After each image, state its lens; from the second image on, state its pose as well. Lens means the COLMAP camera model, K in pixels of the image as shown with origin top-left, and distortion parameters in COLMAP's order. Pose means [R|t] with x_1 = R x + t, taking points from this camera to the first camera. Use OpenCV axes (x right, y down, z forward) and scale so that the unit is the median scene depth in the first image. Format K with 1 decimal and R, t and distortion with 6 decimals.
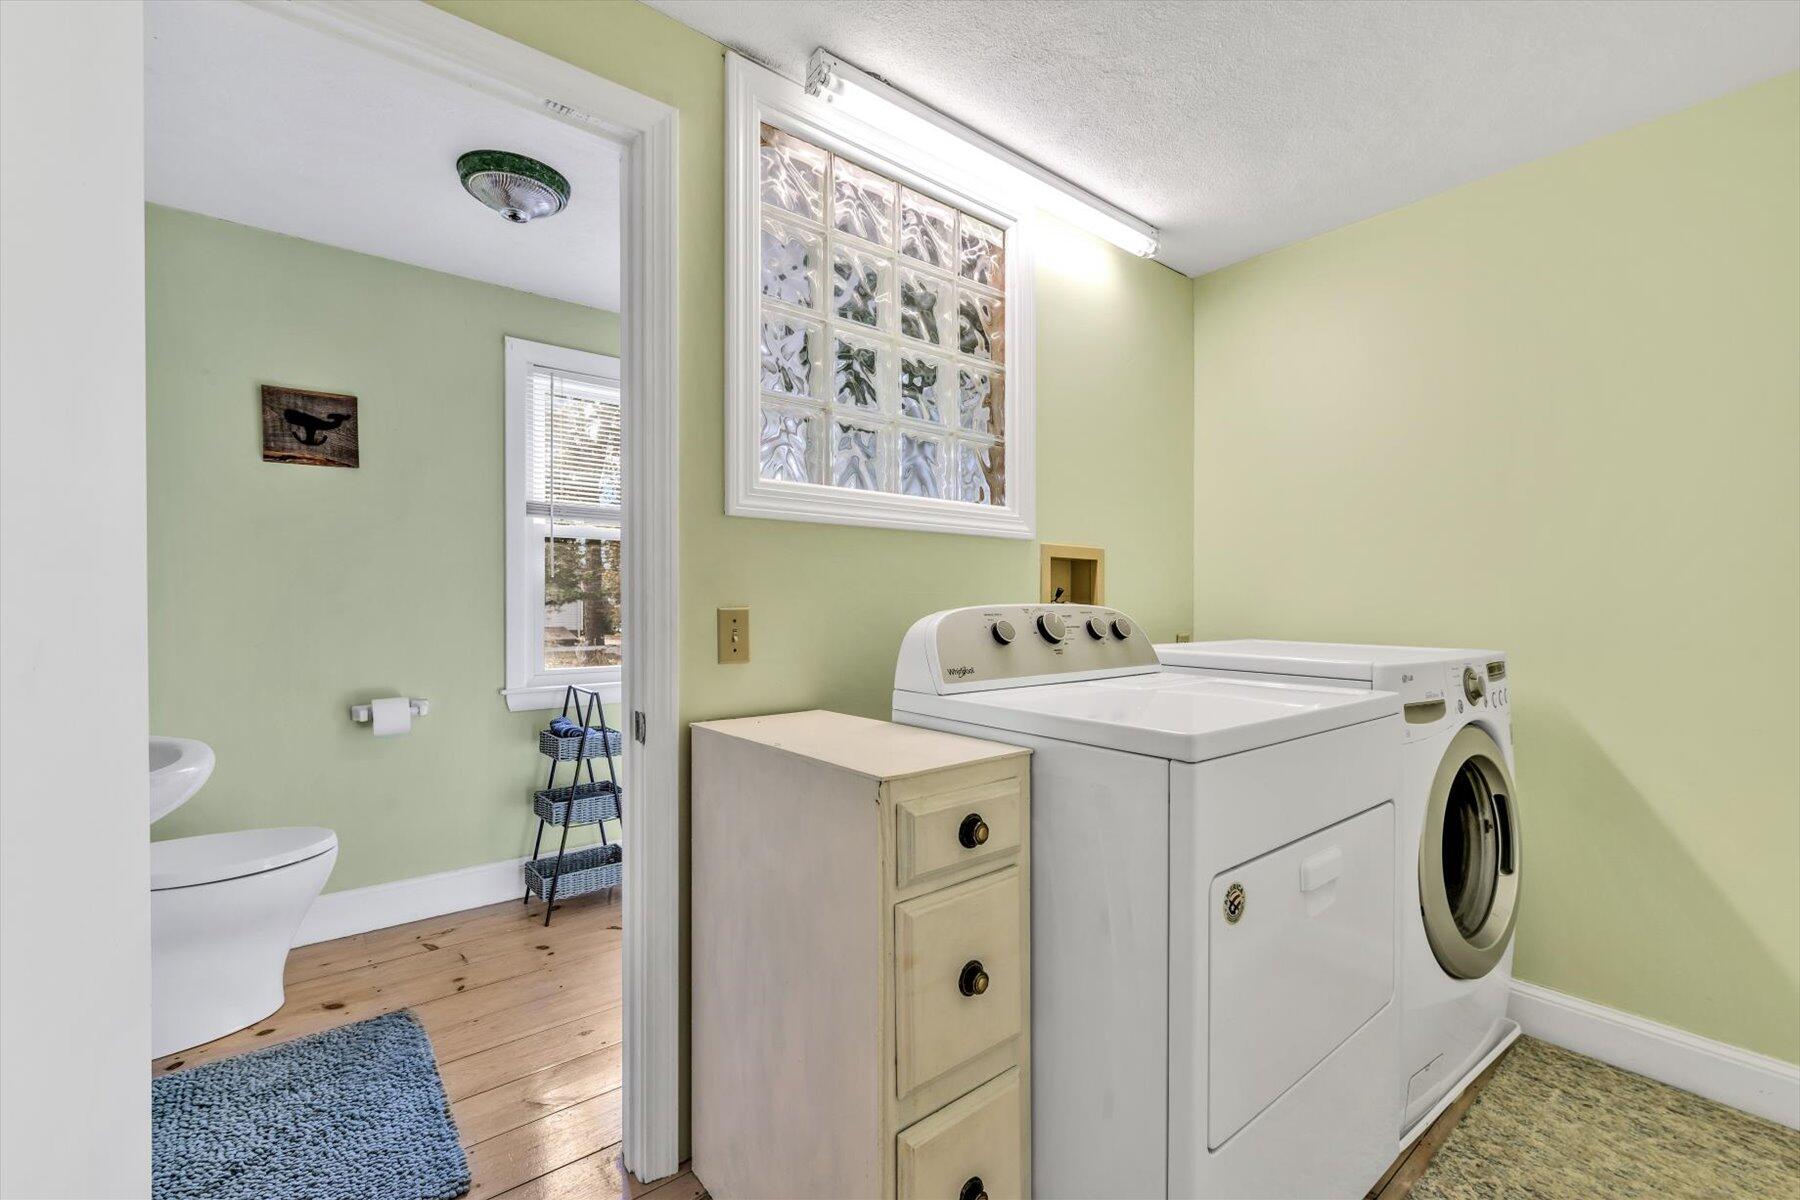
lens RADIAL K [[770.4, 0, 908.8], [0, 770.4, 607.3], [0, 0, 1]] dist [-0.003670, 0.001177]
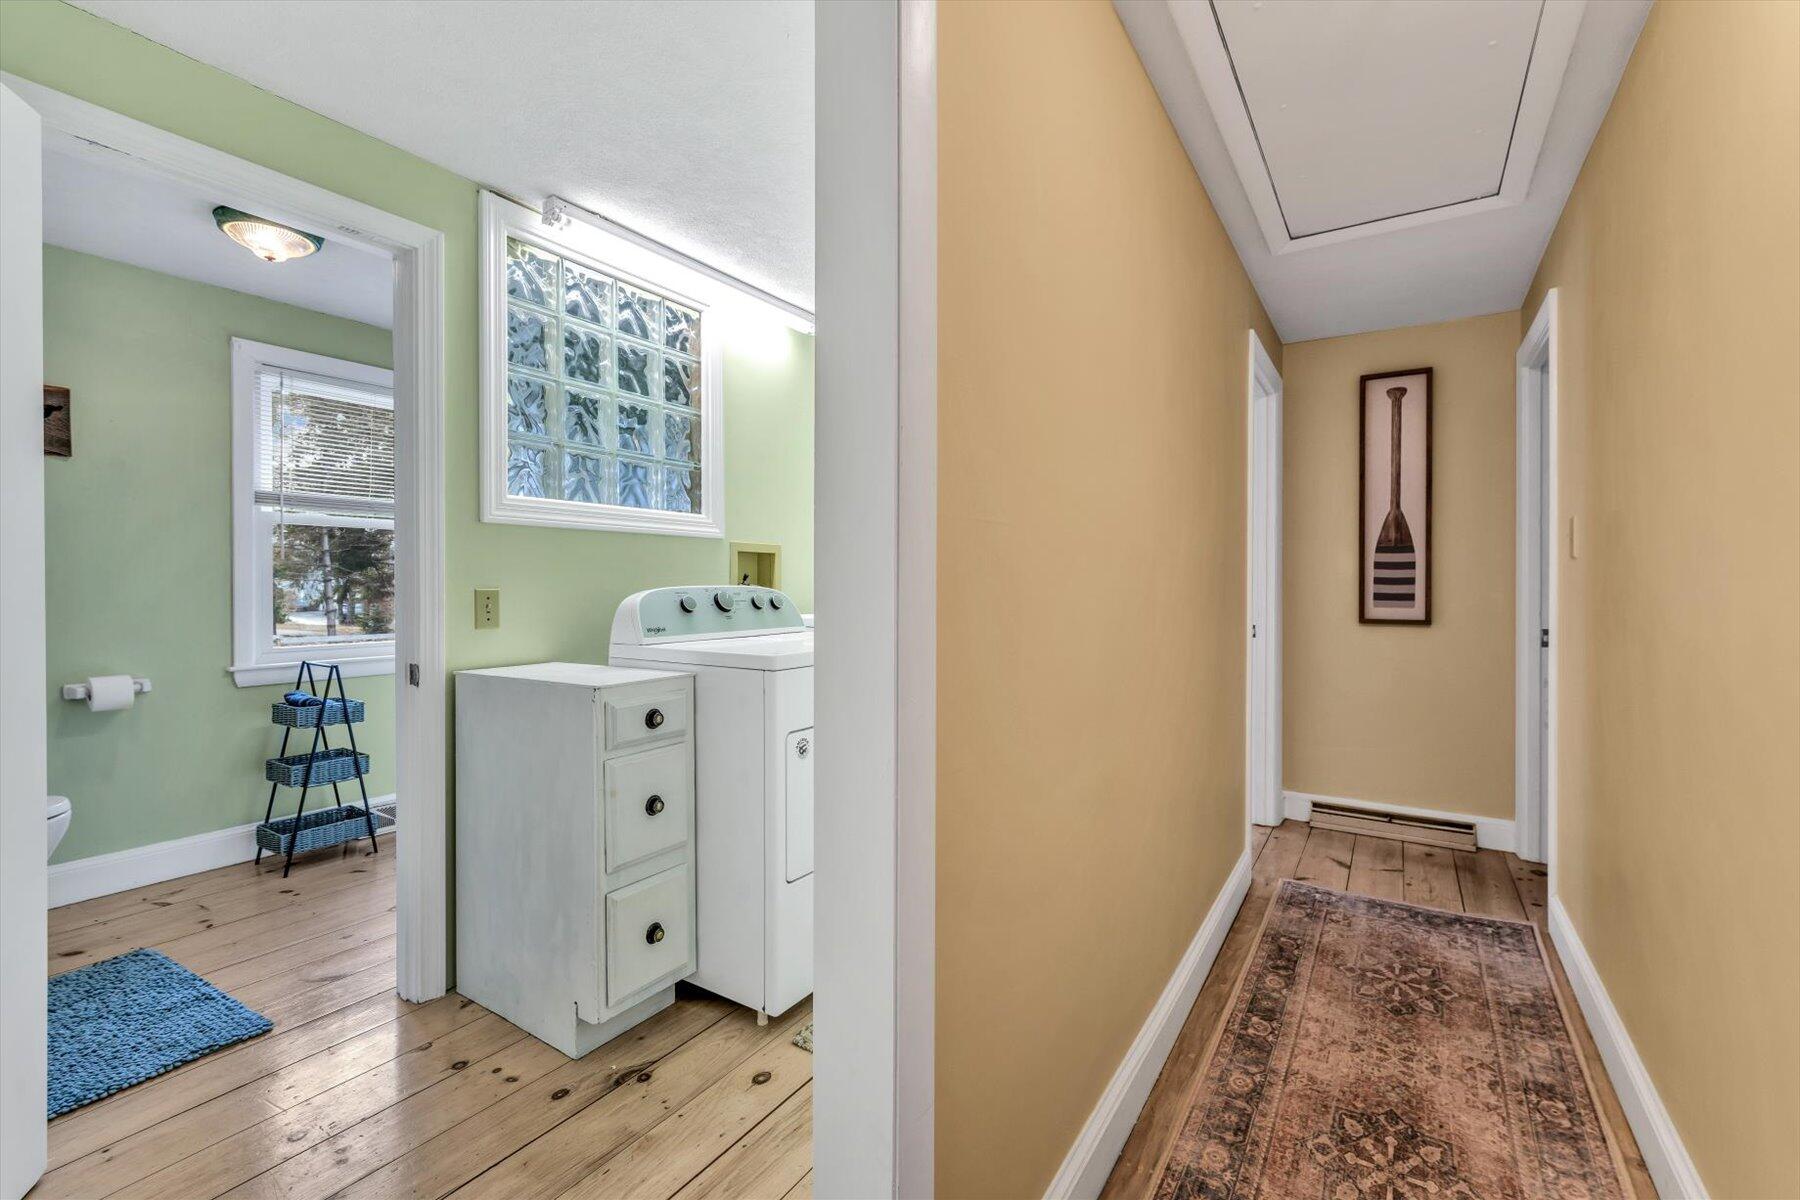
lens RADIAL K [[770.4, 0, 906.4], [0, 770.4, 591.5], [0, 0, 1]] dist [-0.003670, 0.001177]
pose [[0.949890, -0.003675, 0.312561, 0.049651], [0.002763, 0.999991, 0.003362, 0.002641], [-0.312571, -0.002330, 0.949892, -0.483834]]
